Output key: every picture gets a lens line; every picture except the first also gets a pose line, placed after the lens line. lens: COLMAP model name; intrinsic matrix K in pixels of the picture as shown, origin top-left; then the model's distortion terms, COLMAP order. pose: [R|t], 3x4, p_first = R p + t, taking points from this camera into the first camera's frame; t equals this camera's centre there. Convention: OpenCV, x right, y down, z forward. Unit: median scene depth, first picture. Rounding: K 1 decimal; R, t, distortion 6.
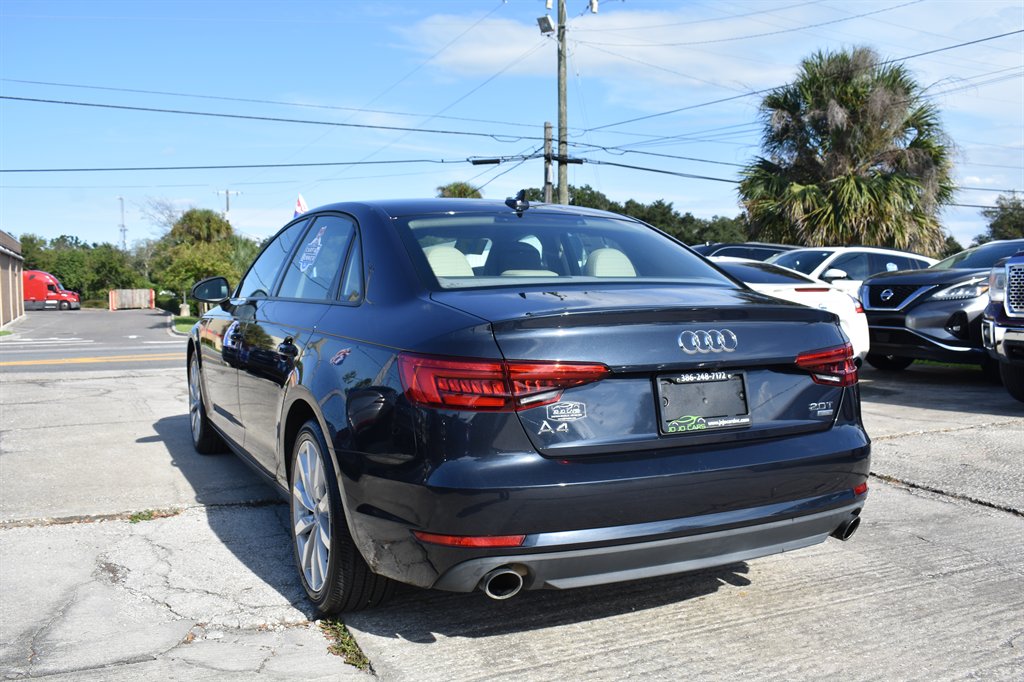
lens RADIAL K [[934.5, 0, 512.0], [0, 934.5, 341.0], [0, 0, 1]] dist [-0.087210, 0.009432]
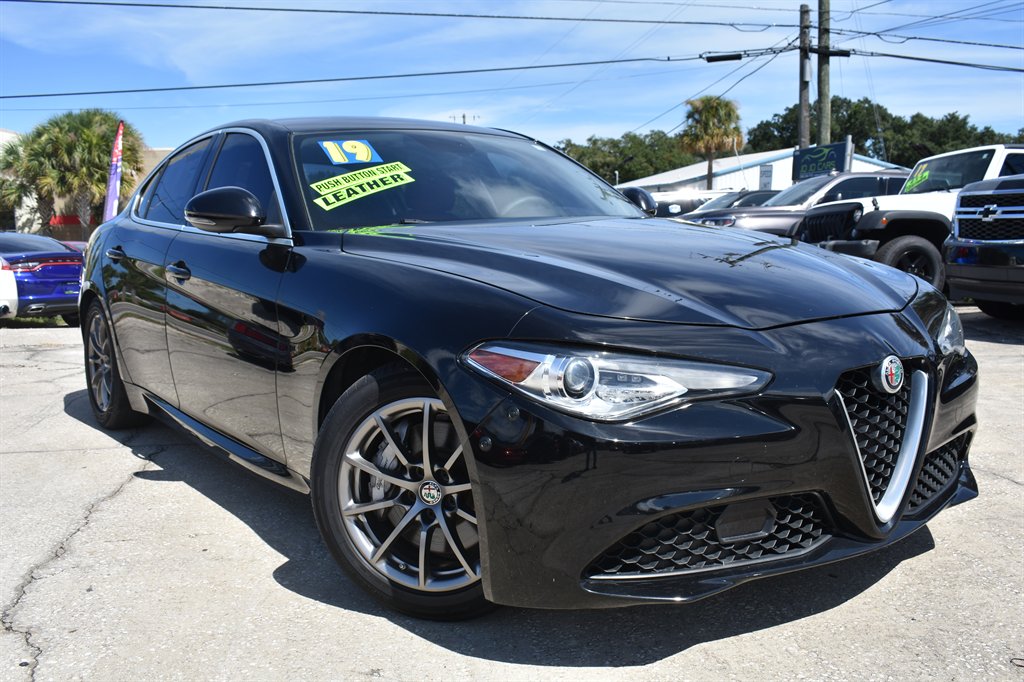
lens RADIAL K [[975.0, 0, 512.0], [0, 975.0, 341.0], [0, 0, 1]] dist [-0.079435, 0.012789]
pose [[0.963975, 0.022612, -0.265031, 0.022230], [-0.004002, 0.997500, 0.070549, -0.007248], [0.265963, -0.066947, 0.961656, 0.138723]]
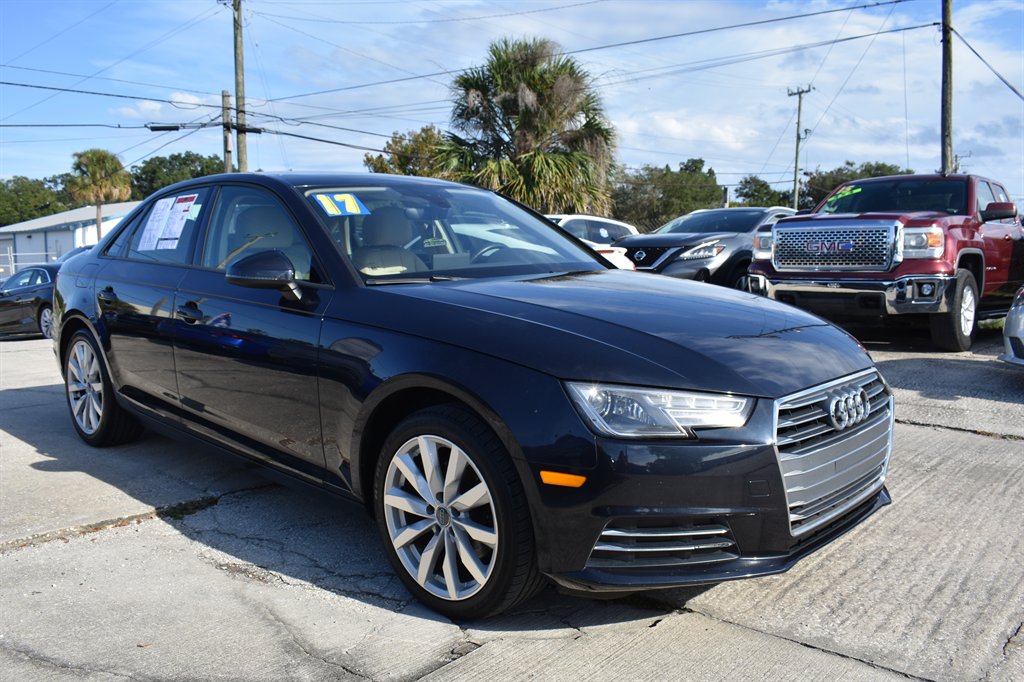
lens RADIAL K [[874.1, 0, 512.0], [0, 874.1, 341.0], [0, 0, 1]] dist [-0.091099, 0.009061]
pose [[0.913336, -0.050984, 0.404003, -0.071294], [0.033664, 0.998189, 0.049863, -0.000890], [-0.405813, -0.031942, 0.913398, 0.017701]]
